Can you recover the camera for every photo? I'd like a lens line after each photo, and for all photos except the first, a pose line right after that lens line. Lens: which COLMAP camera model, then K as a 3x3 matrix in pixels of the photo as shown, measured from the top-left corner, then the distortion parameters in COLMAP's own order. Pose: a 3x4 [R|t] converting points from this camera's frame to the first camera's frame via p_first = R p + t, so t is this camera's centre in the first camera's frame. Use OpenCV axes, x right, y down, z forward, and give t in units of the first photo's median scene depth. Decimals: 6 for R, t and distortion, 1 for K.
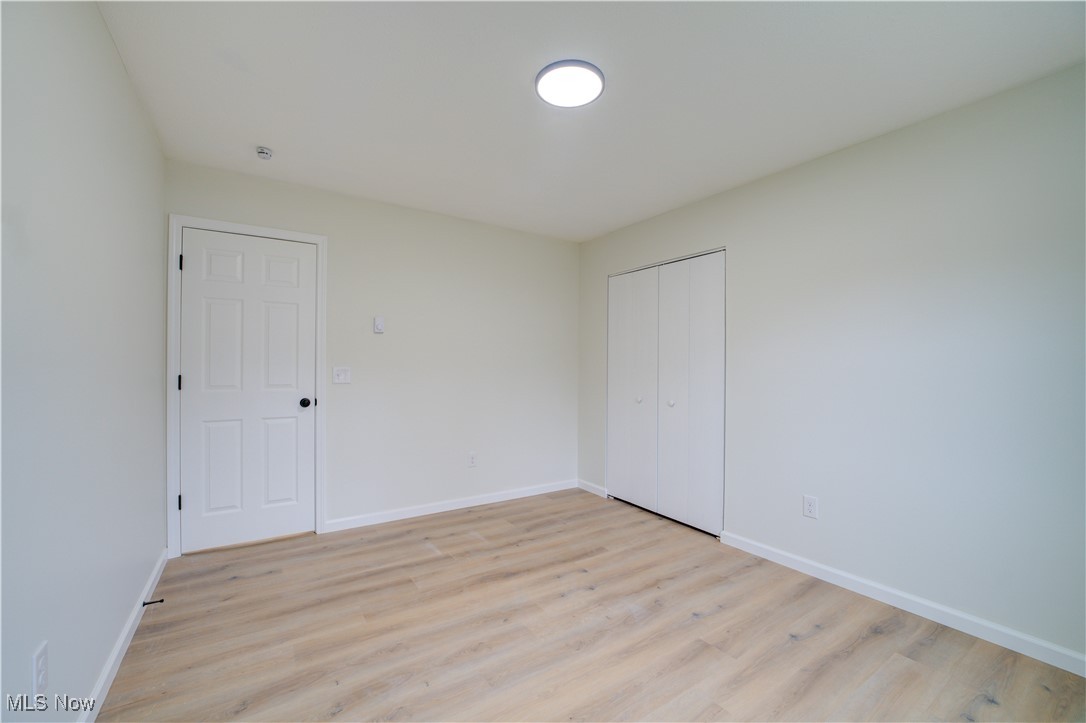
lens RADIAL K [[436.3, 0, 542.2], [0, 436.3, 364.6], [0, 0, 1]] dist [-0.028323, 0.002663]
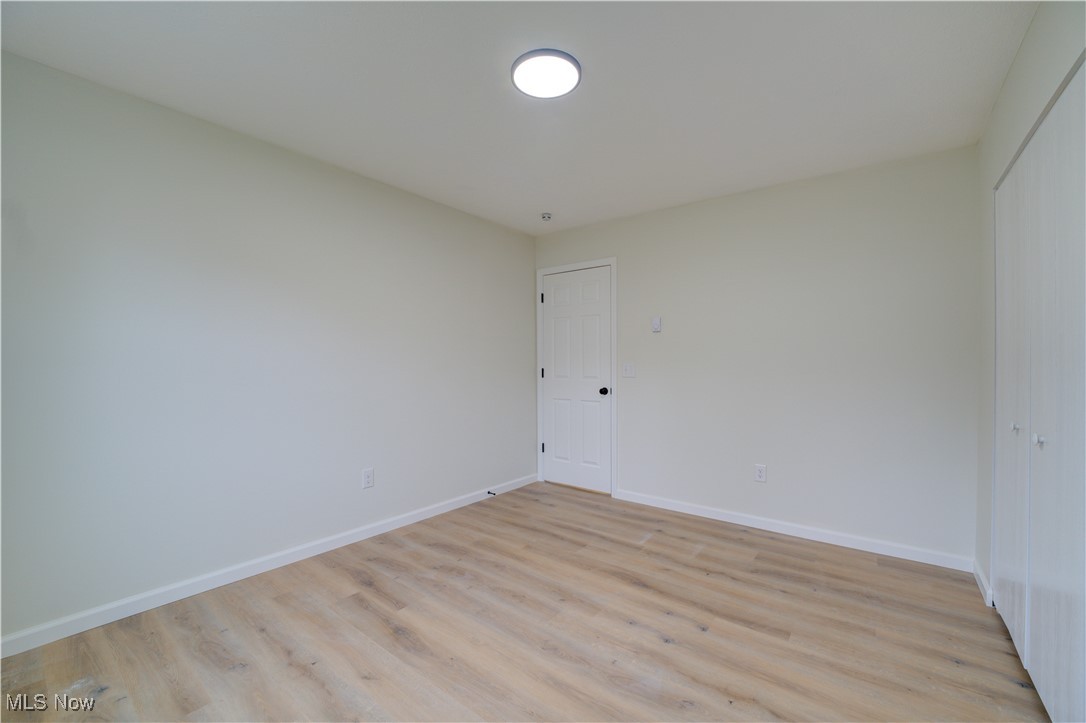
lens RADIAL K [[436.3, 0, 542.2], [0, 436.3, 364.6], [0, 0, 1]] dist [-0.028323, 0.002663]
pose [[0.317971, -0.000372, -0.948100, 0.688540], [0.004891, 0.999987, 0.001248, 0.008003], [0.948088, -0.005034, 0.317969, 0.466619]]
